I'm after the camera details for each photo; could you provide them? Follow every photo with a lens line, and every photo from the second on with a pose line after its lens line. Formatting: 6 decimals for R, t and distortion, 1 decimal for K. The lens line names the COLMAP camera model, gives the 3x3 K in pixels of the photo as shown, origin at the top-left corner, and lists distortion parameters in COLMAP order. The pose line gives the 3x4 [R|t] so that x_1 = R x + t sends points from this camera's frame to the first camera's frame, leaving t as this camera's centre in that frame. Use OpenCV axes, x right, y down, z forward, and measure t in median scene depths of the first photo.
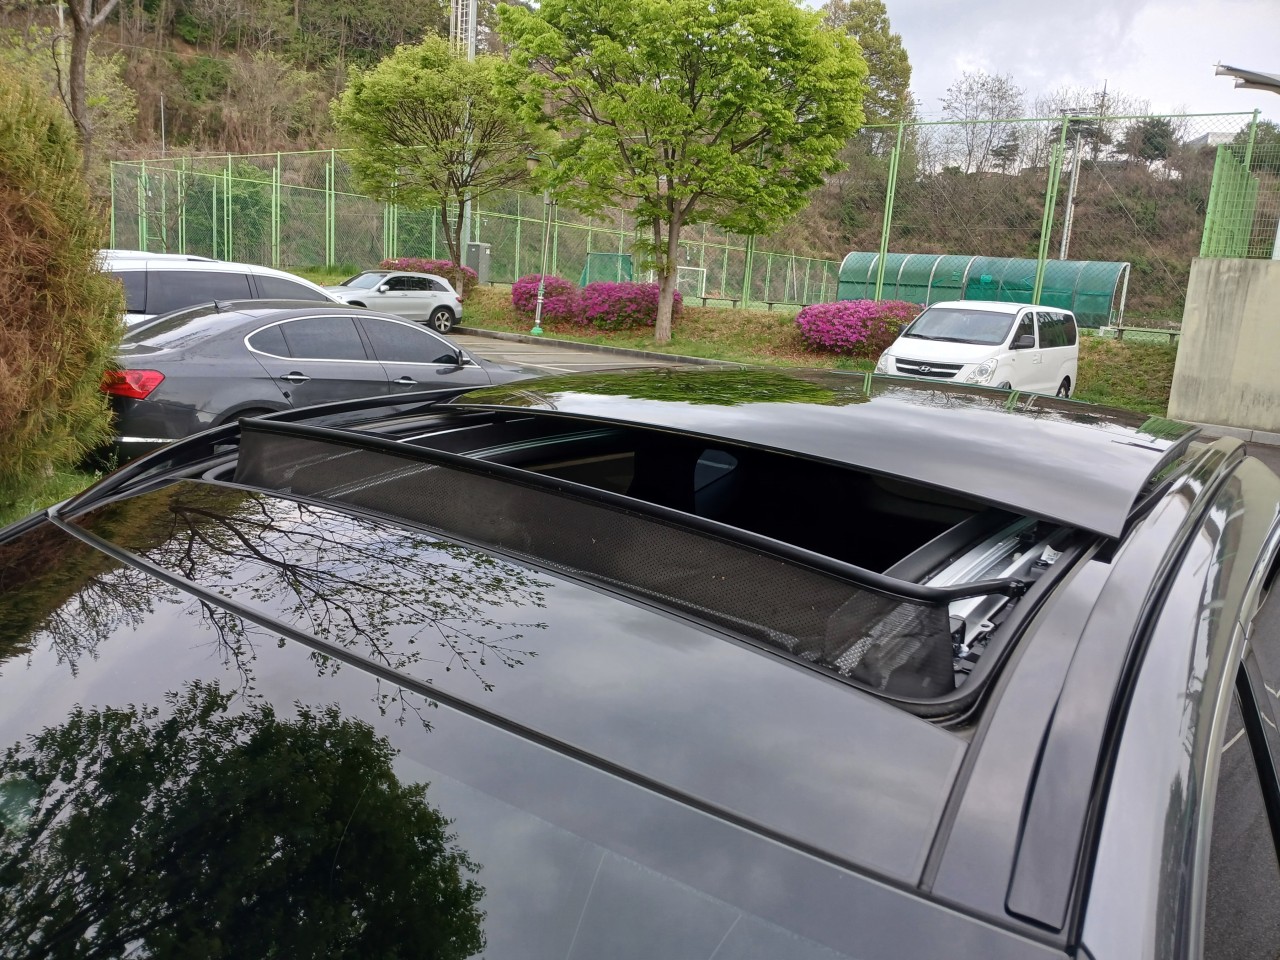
lens RADIAL K [[1013.0, 0, 661.9], [0, 1013.0, 475.8], [0, 0, 1]] dist [0.095094, -0.265311]
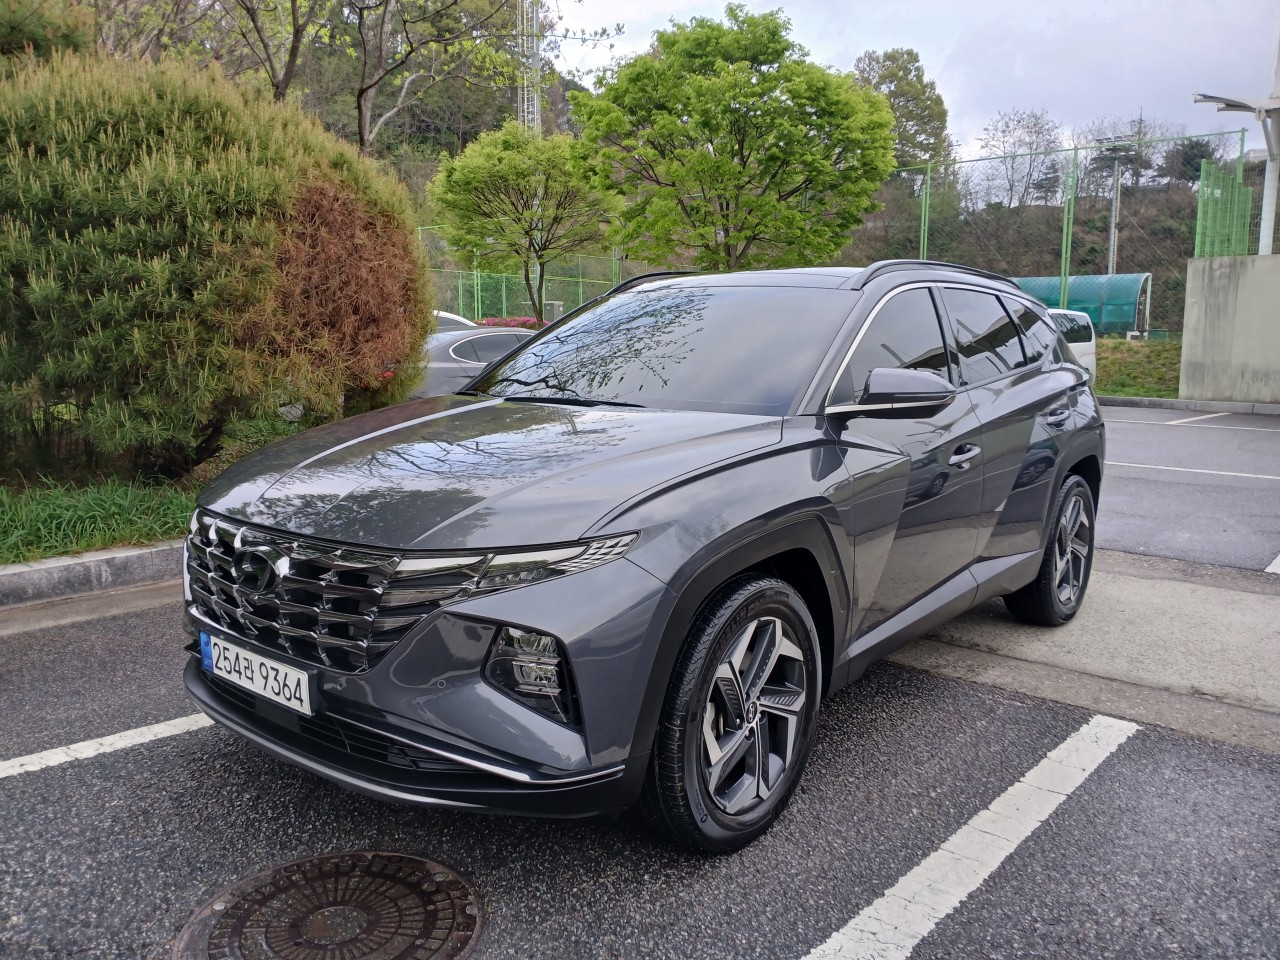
lens RADIAL K [[1013.0, 0, 661.9], [0, 1013.0, 475.8], [0, 0, 1]] dist [0.095094, -0.265311]
pose [[0.996305, -0.060555, -0.060908, -0.010313], [0.057111, 0.996751, -0.056791, 0.041844], [0.064149, 0.053103, 0.996526, -0.115500]]
